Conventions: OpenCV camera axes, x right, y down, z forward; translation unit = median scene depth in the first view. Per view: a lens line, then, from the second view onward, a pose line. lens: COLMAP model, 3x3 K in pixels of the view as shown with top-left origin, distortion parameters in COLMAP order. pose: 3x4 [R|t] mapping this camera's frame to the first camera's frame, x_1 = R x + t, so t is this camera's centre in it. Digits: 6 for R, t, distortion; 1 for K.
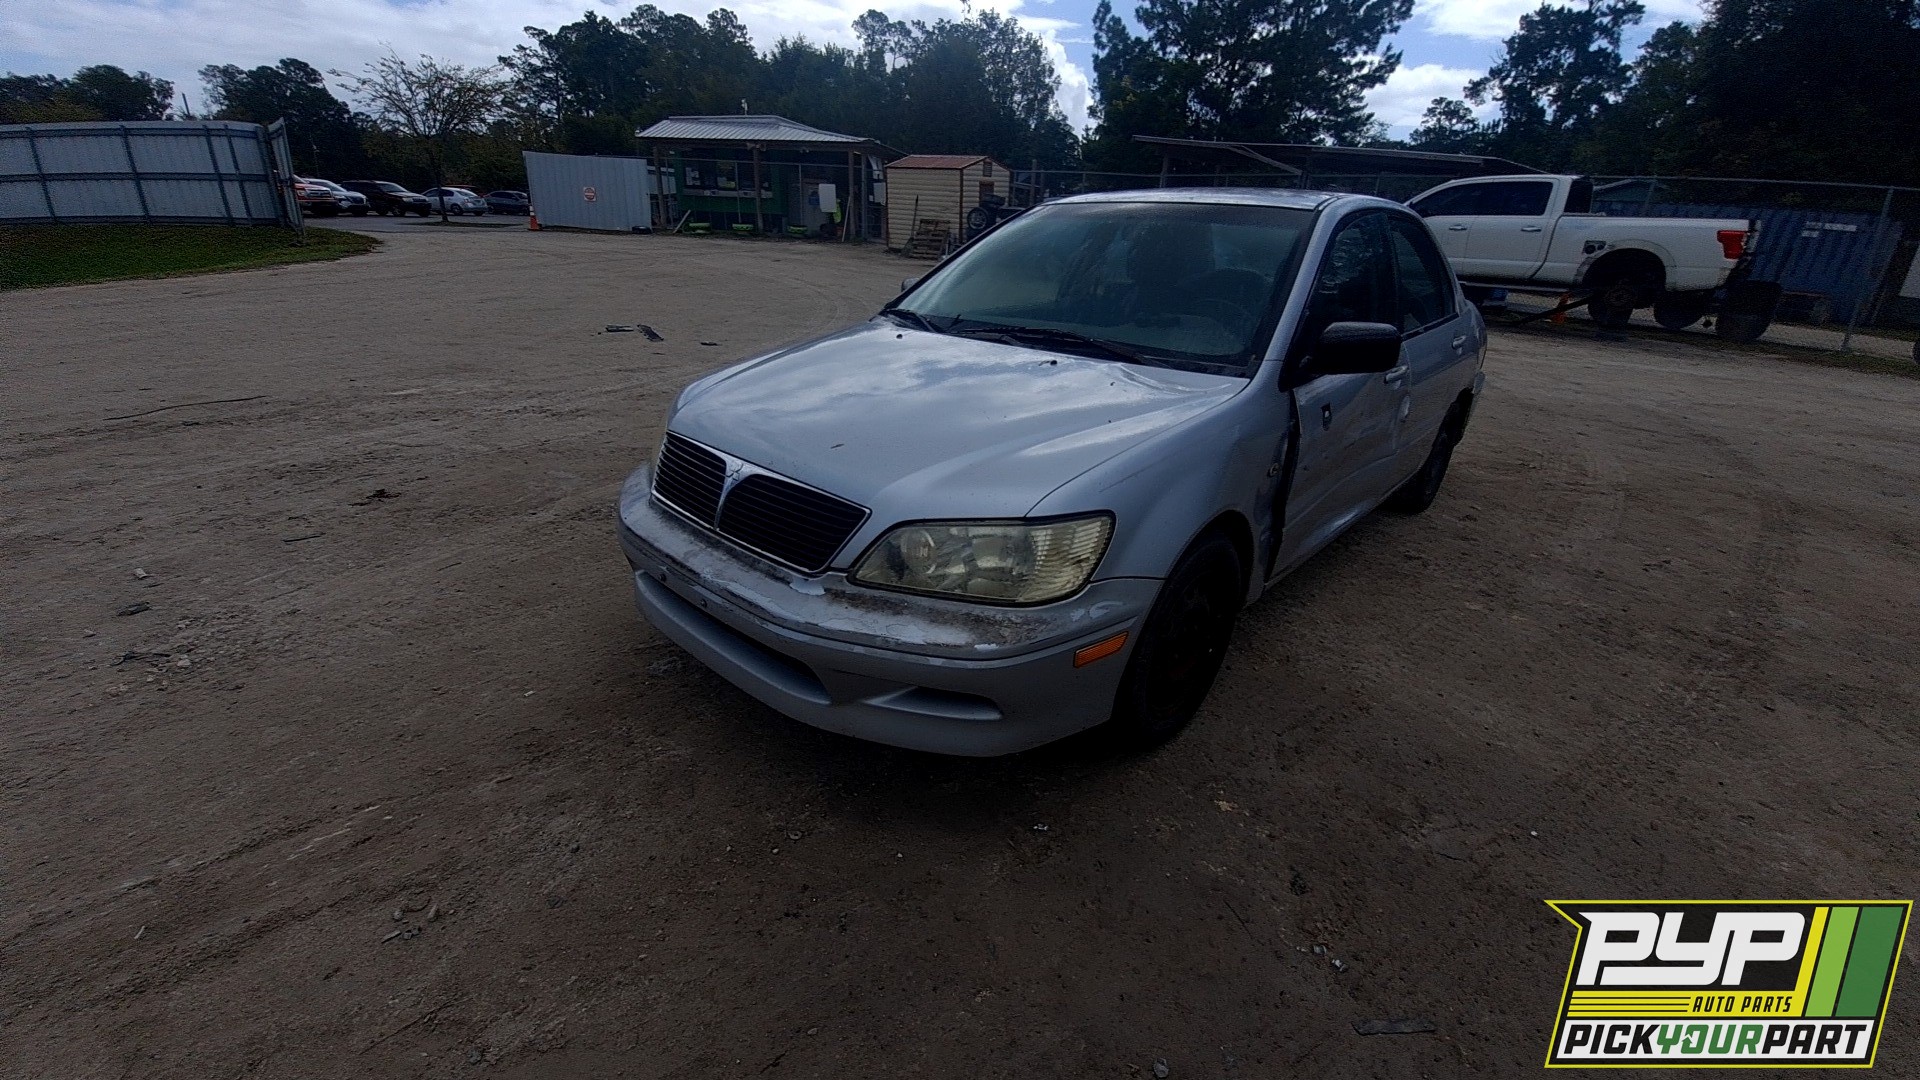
lens RADIAL K [[757.9, 0, 967.5], [0, 757.9, 540.1], [0, 0, 1]] dist [-0.000136, -0.011583]
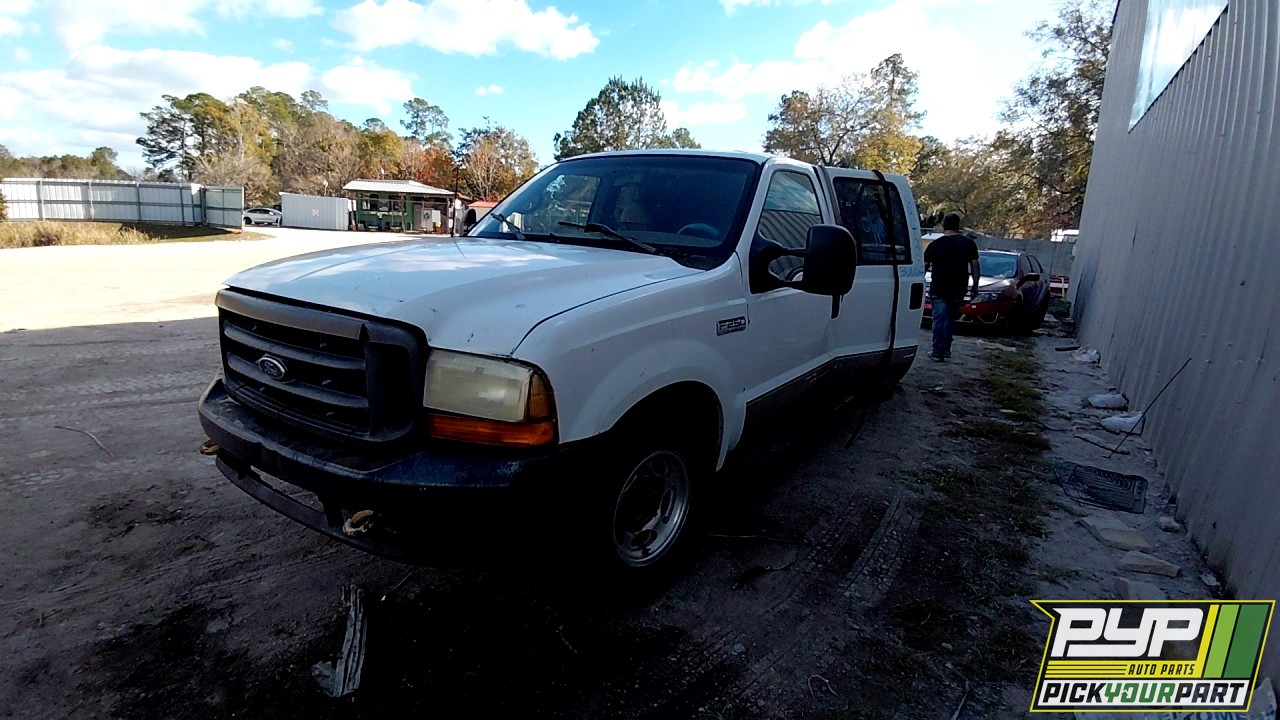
lens RADIAL K [[592.6, 0, 639.3], [0, 592.6, 333.6], [0, 0, 1]] dist [0.035920, -0.049623]
pose [[0.965621, -0.037495, 0.257235, -0.031209], [0.092232, 0.974581, -0.204167, 0.132282], [-0.243041, 0.220873, 0.944535, -0.322211]]
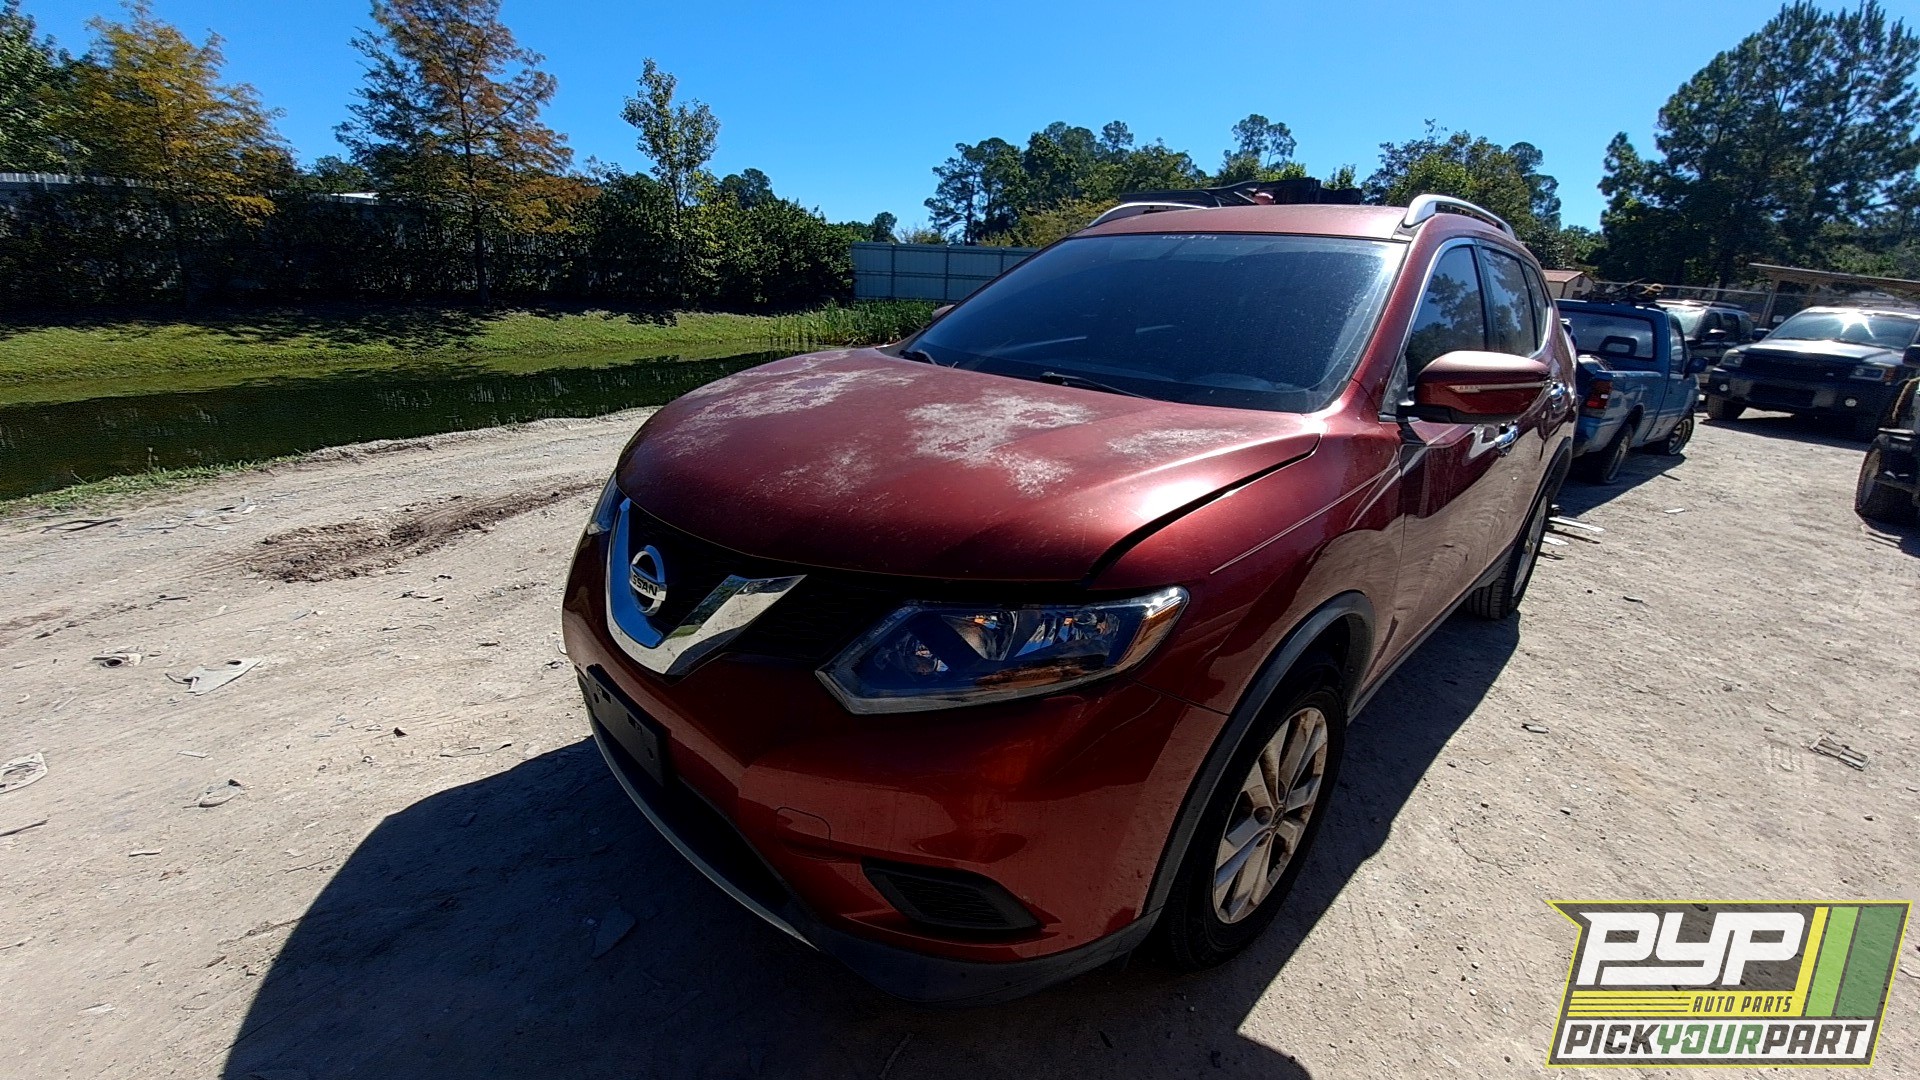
lens RADIAL K [[765.6, 0, 970.2], [0, 765.6, 531.0], [0, 0, 1]] dist [0.002406, -0.013198]
pose [[0.942520, 0.108652, -0.315992, -0.180462], [-0.140008, 0.987057, -0.078213, 0.065912], [0.303404, 0.117959, 0.945532, -0.180029]]
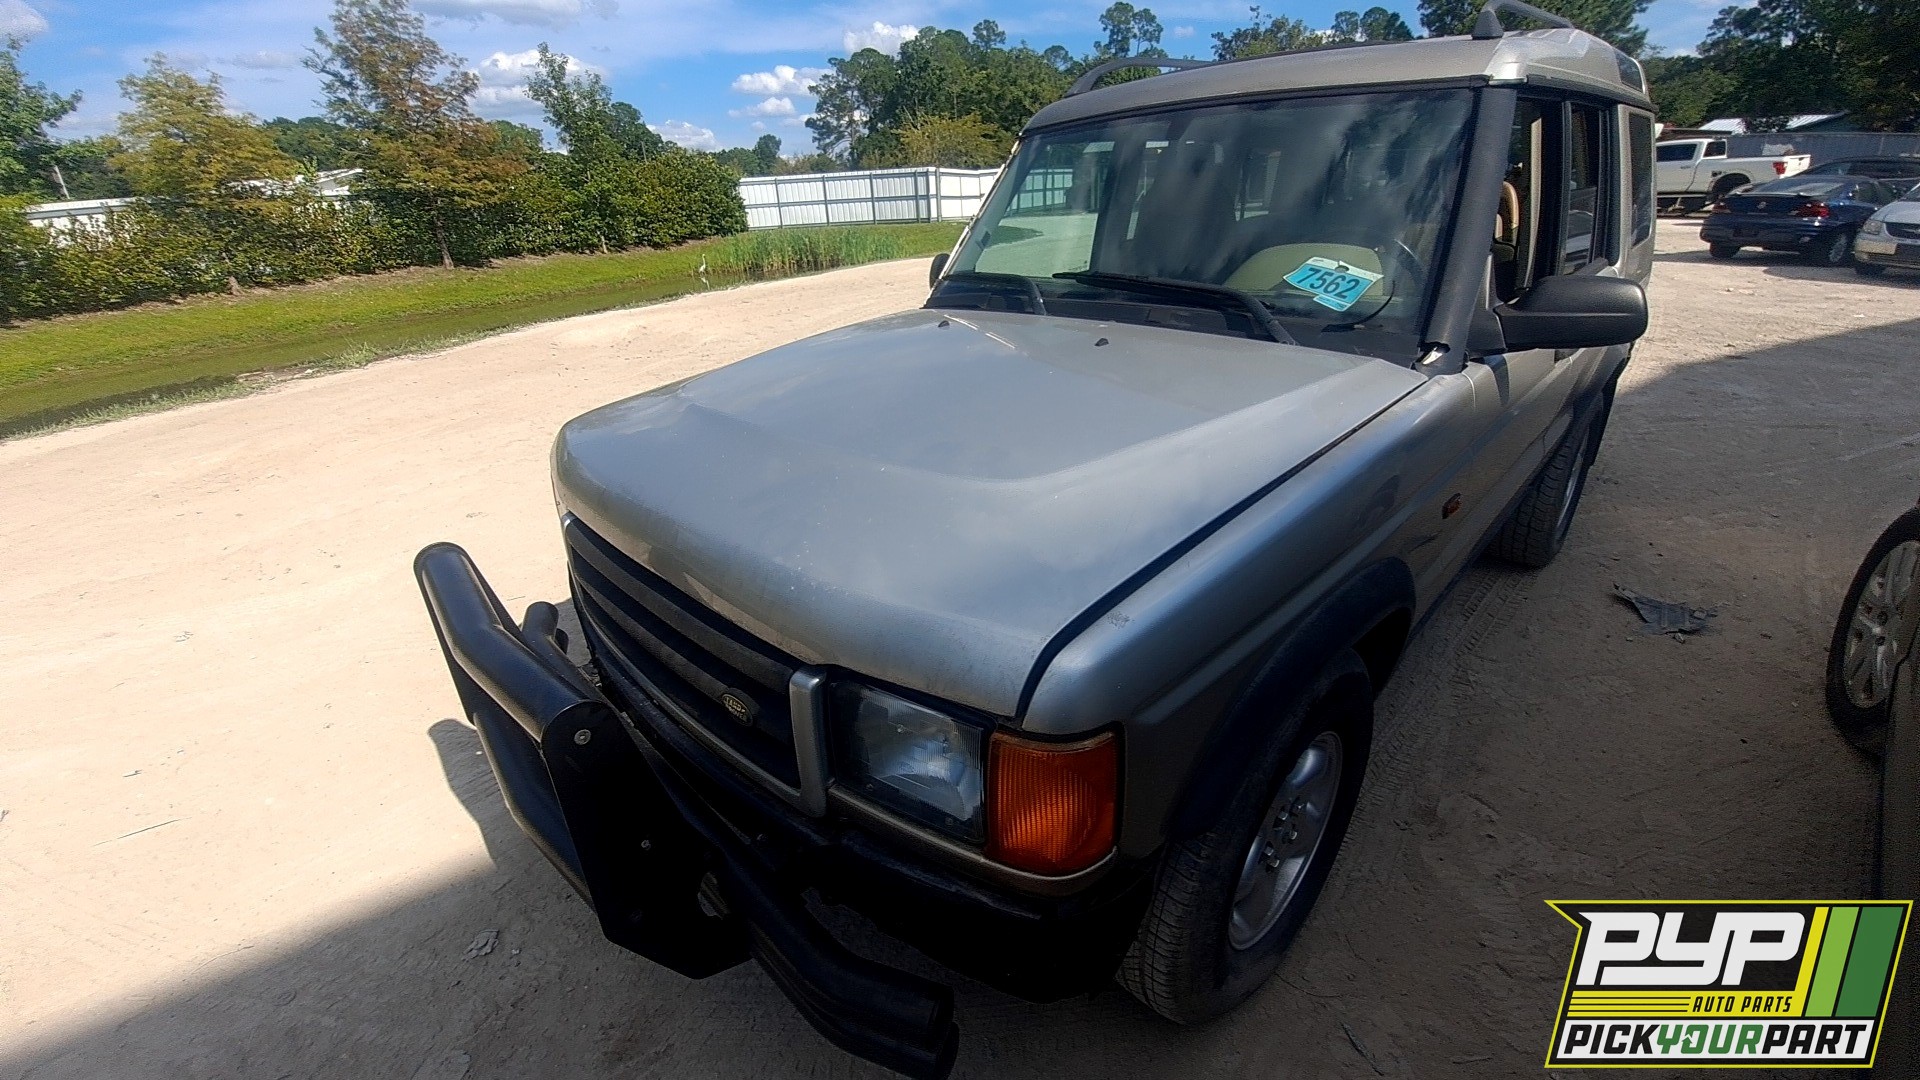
lens RADIAL K [[768.8, 0, 968.6], [0, 768.8, 532.5], [0, 0, 1]] dist [0.000450, -0.012973]
pose [[0.971818, 0.010561, -0.235497, -0.124076], [-0.007169, 0.999858, 0.015255, 0.106155], [0.235624, -0.013136, 0.971755, -0.277352]]
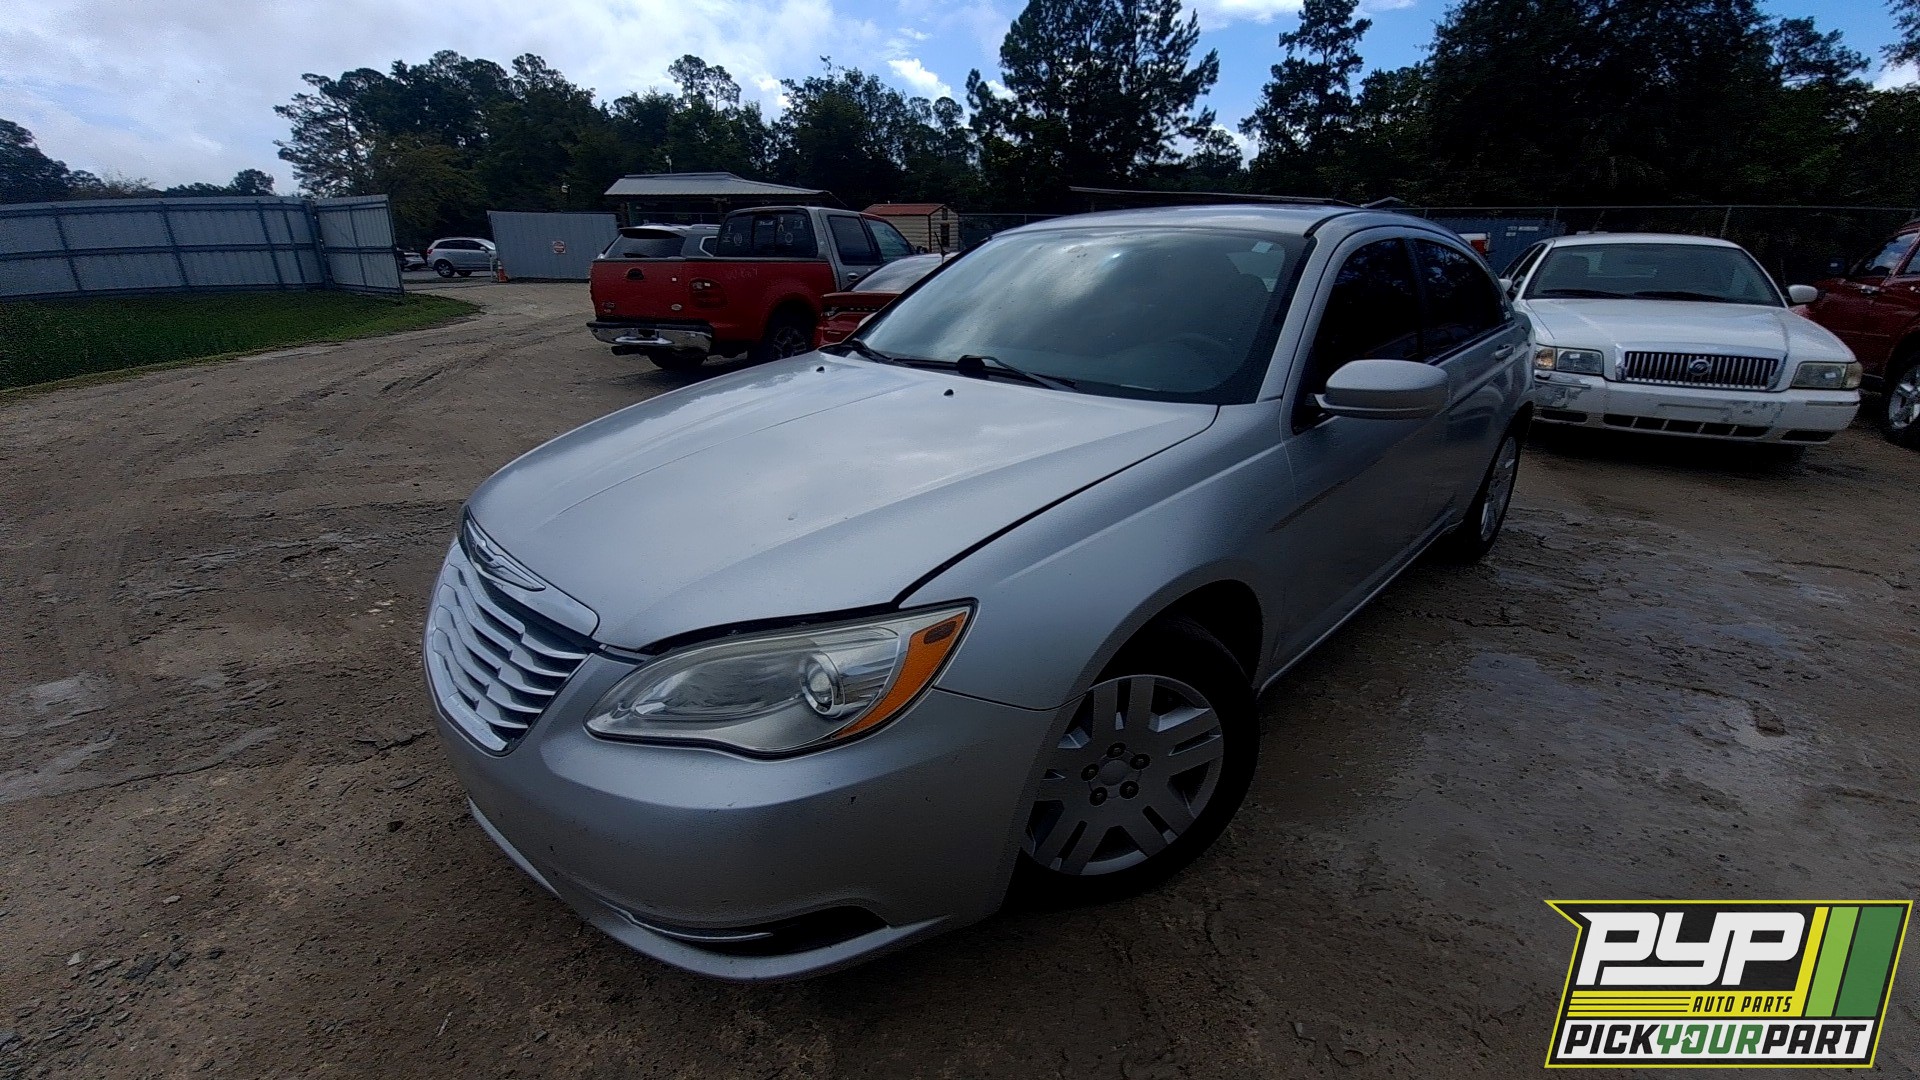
lens RADIAL K [[765.6, 0, 970.2], [0, 765.6, 531.0], [0, 0, 1]] dist [0.002406, -0.013198]
pose [[0.970403, -0.123439, 0.207559, -0.092912], [0.132897, 0.990607, -0.032203, 0.026954], [-0.201634, 0.058834, 0.977692, -0.076444]]
